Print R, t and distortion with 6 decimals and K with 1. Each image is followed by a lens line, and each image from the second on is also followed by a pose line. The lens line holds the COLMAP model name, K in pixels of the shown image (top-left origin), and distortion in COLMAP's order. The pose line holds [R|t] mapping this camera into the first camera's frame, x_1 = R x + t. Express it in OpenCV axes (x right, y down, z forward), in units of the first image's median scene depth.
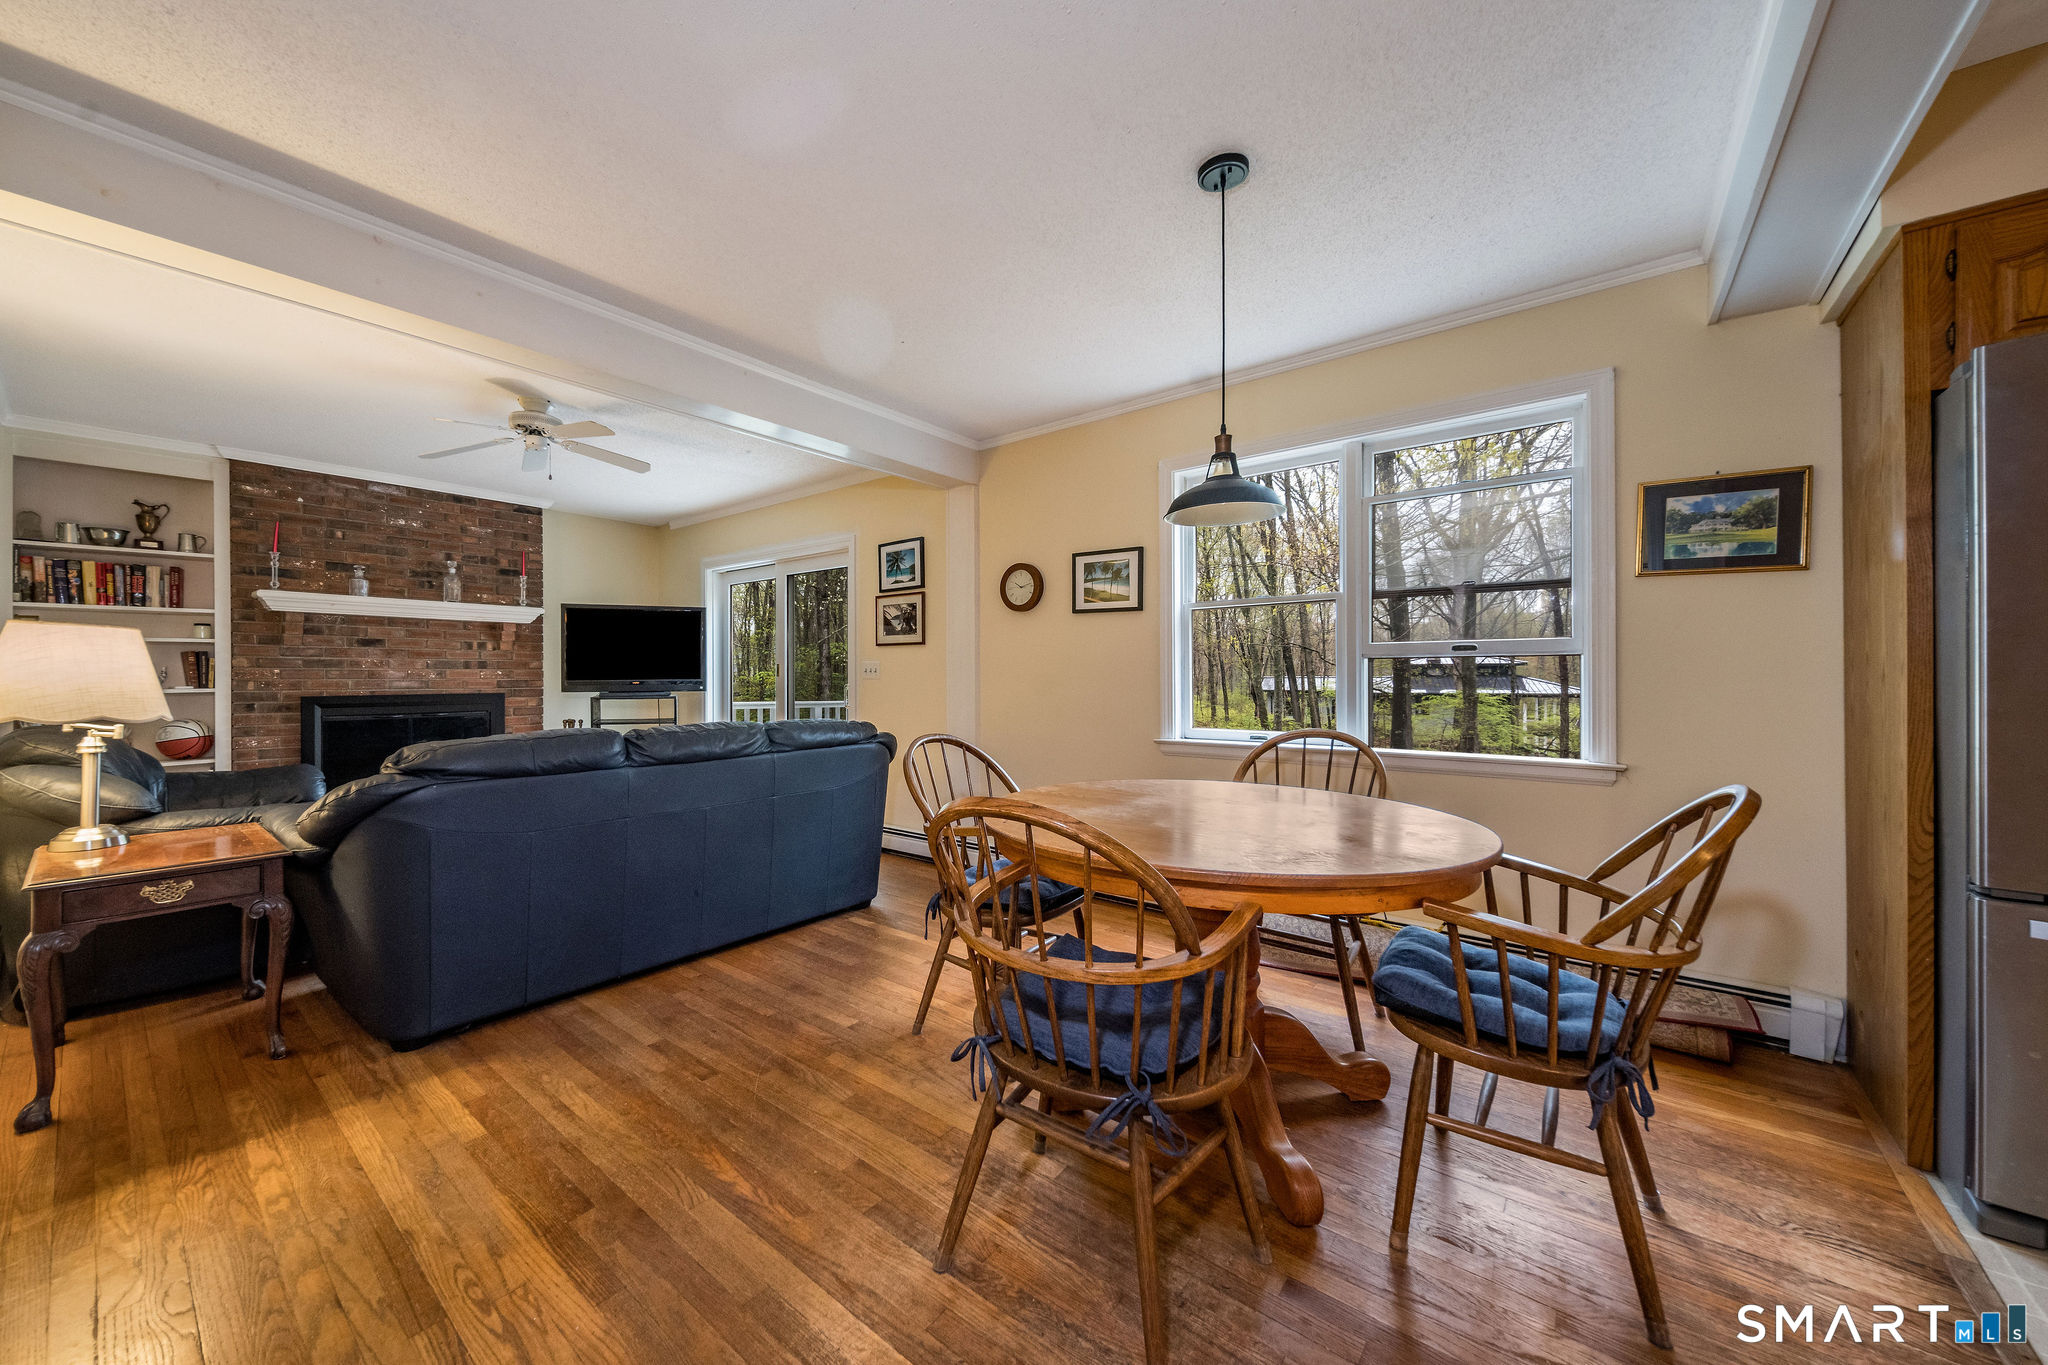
lens RADIAL K [[782.5, 0, 969.8], [0, 782.5, 672.5], [0, 0, 1]] dist [0.008708, -0.006723]
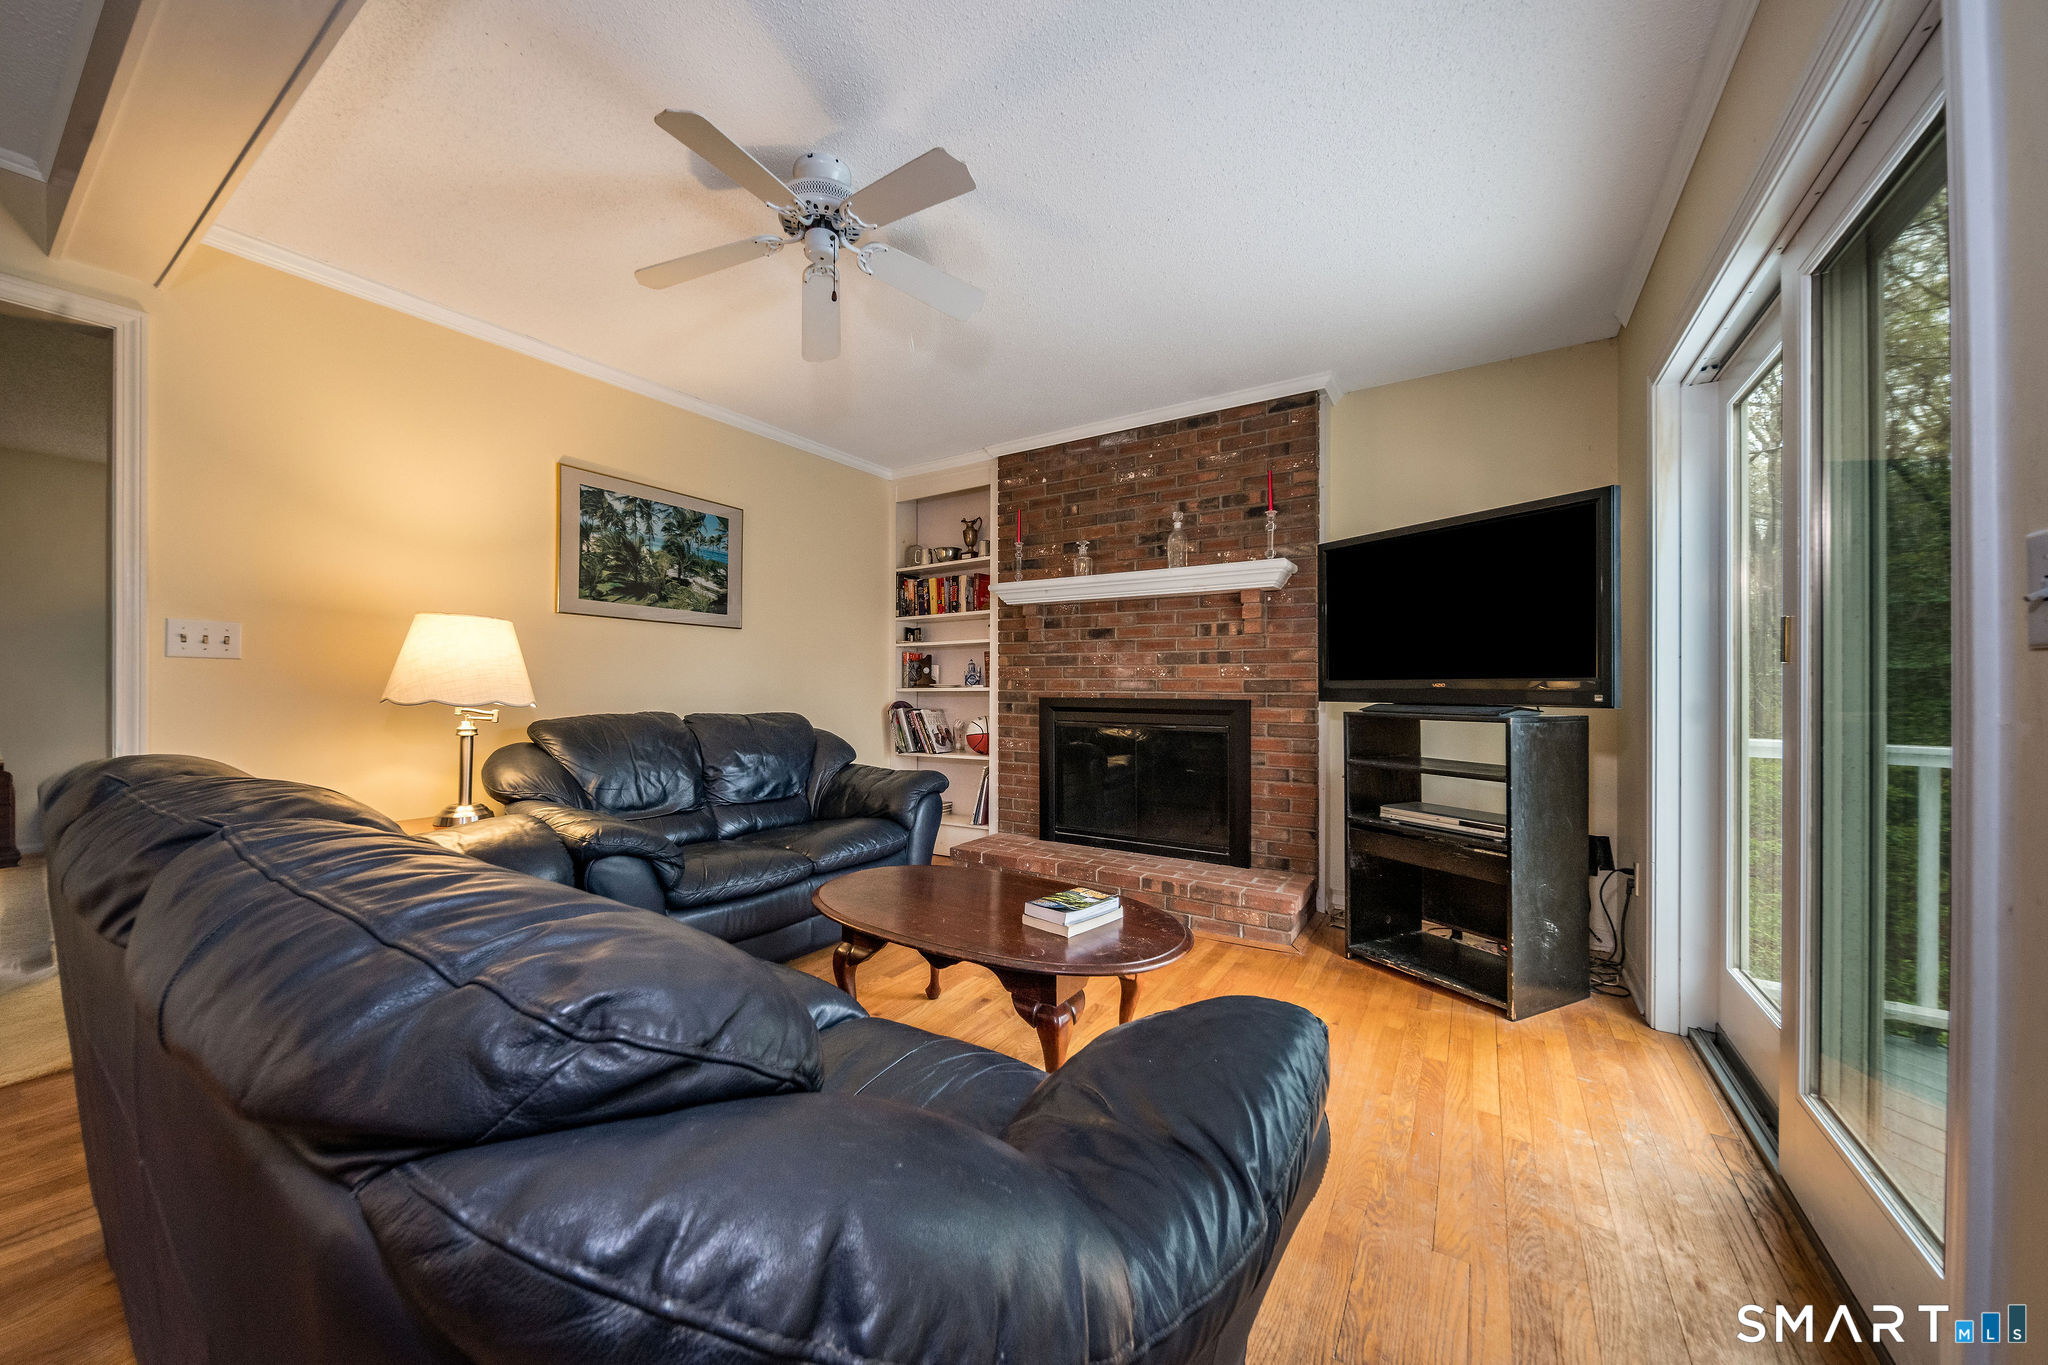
lens RADIAL K [[744.8, 0, 892.9], [0, 744.8, 688.5], [0, 0, 1]] dist [0.000188, -0.000048]
pose [[0.083278, 0.005865, -0.996509, -0.008888], [-0.000887, 0.999983, 0.005812, 0.014765], [0.996526, 0.000400, 0.083282, 0.718219]]
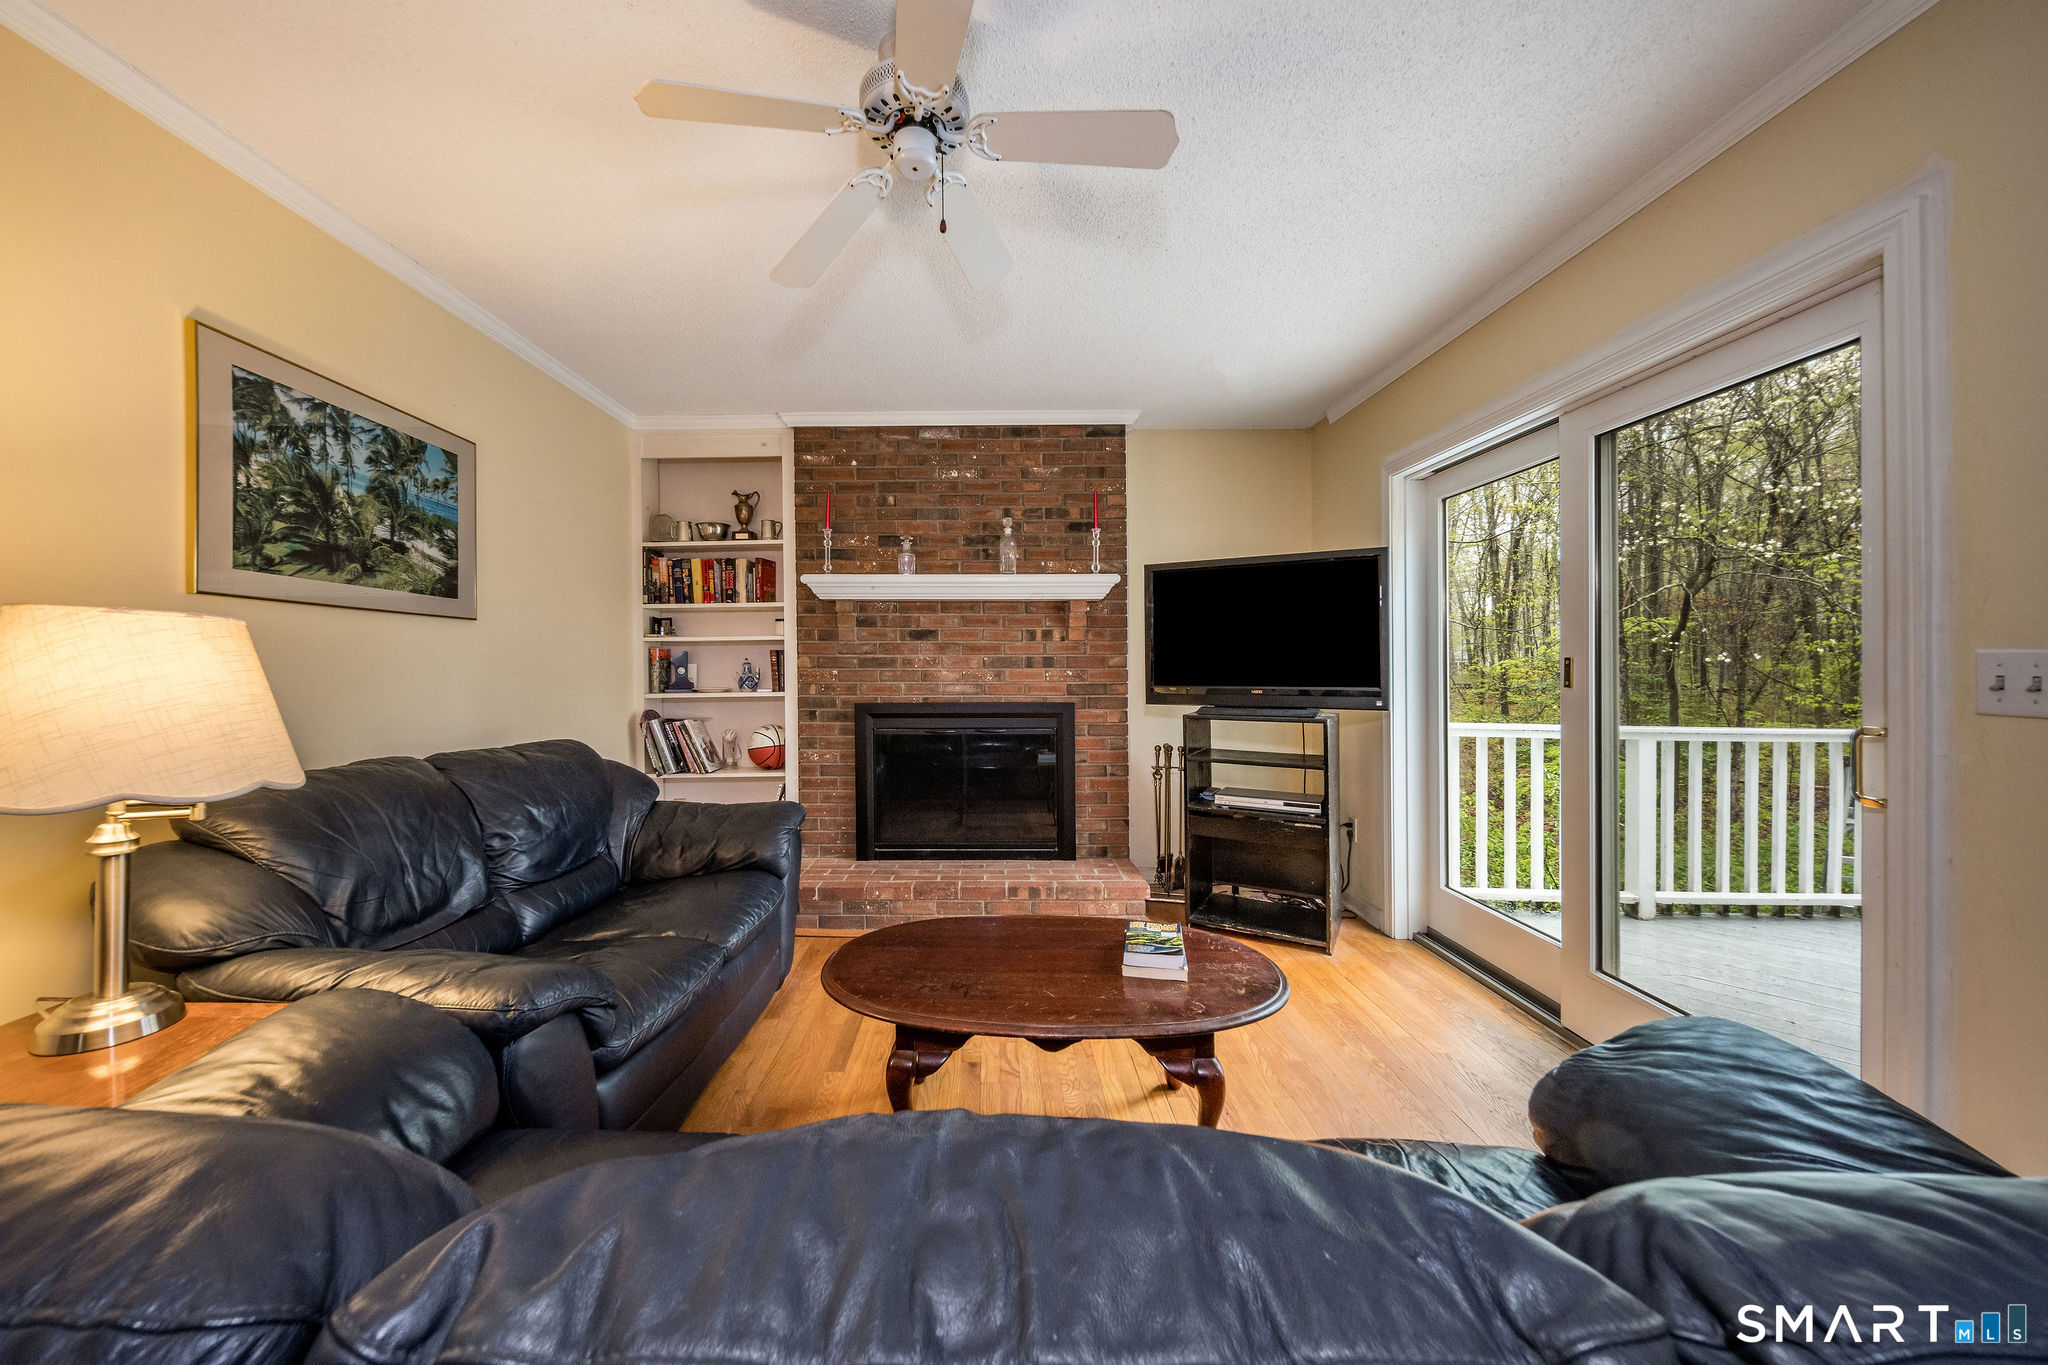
lens RADIAL K [[782.5, 0, 969.8], [0, 782.5, 672.5], [0, 0, 1]] dist [0.008708, -0.006723]
pose [[0.656357, 0.005709, -0.754429, -0.148054], [0.006061, 0.999899, 0.012840, -0.010525], [0.754426, -0.013000, 0.656257, 0.524826]]
